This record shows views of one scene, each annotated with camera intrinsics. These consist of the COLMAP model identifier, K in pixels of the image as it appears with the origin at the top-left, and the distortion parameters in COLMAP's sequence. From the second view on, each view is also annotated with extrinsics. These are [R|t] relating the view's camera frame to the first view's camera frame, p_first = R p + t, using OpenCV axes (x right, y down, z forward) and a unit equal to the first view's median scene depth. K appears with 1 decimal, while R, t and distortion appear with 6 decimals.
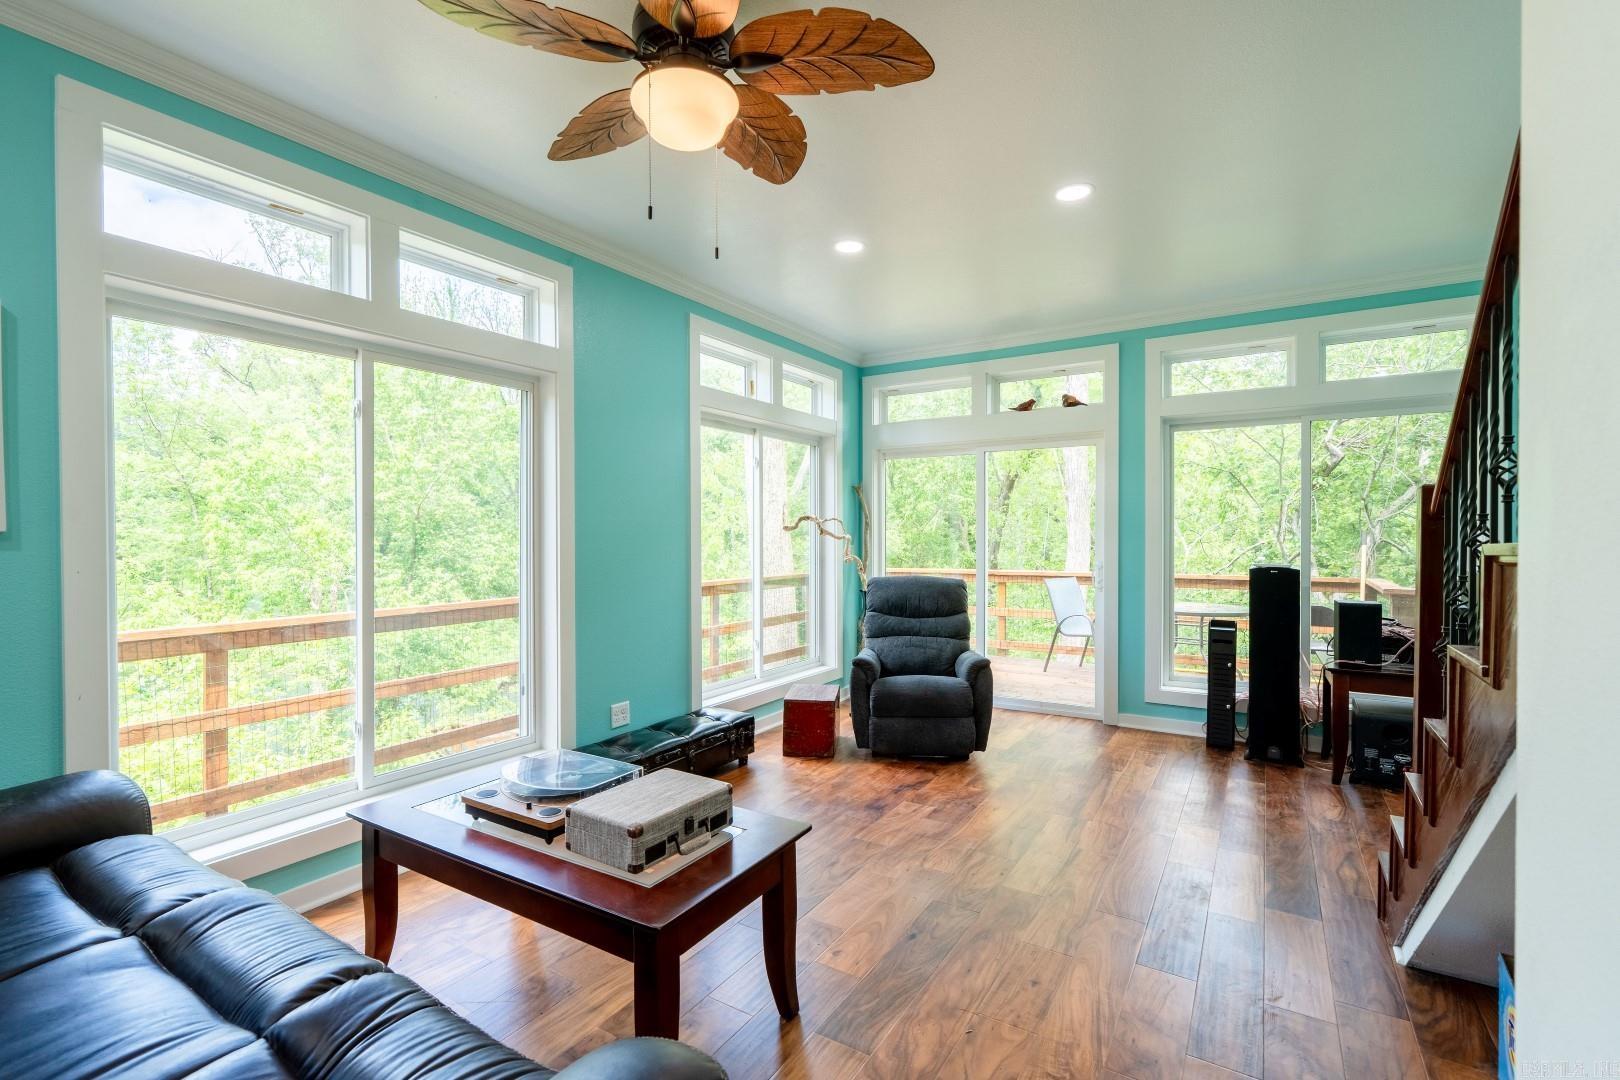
lens RADIAL K [[725.1, 0, 810.0], [0, 725.1, 540.0], [0, 0, 1]] dist [-0.001776, 0.000857]
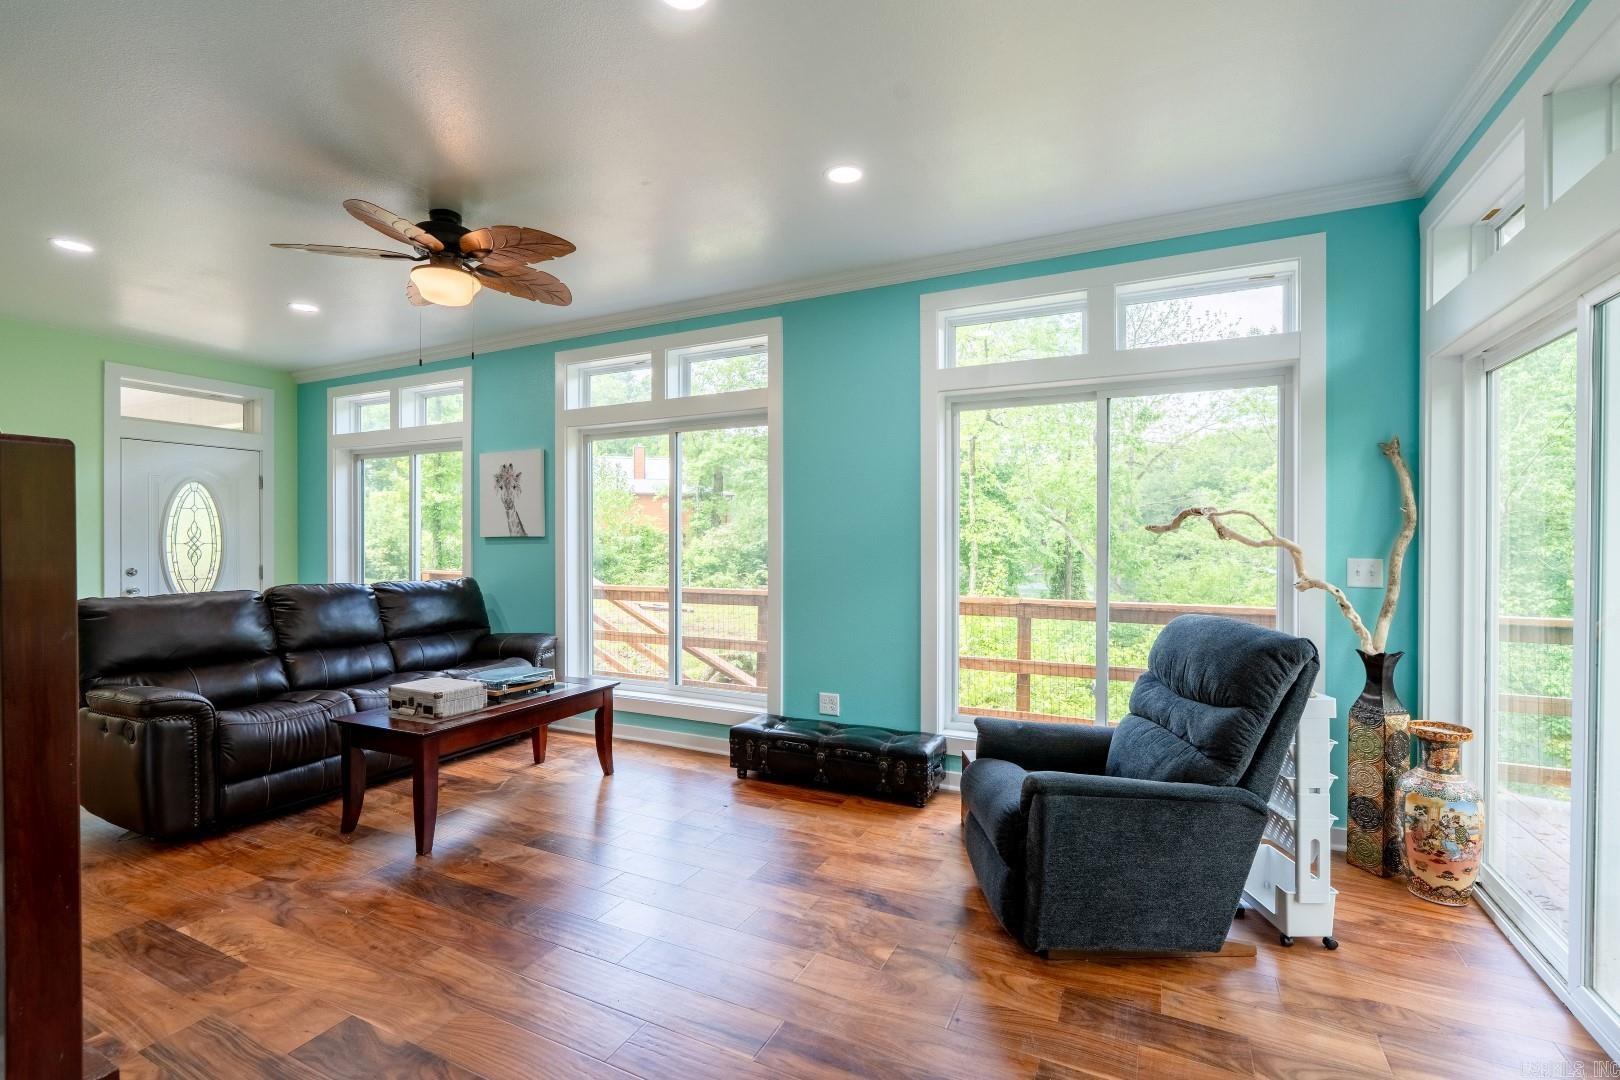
lens RADIAL K [[725.1, 0, 810.0], [0, 725.1, 540.0], [0, 0, 1]] dist [-0.001776, 0.000857]
pose [[0.110492, -0.000443, -0.993877, 0.816188], [-0.011656, 0.999931, -0.001742, -0.001705], [0.993809, 0.011777, 0.110479, 0.856164]]
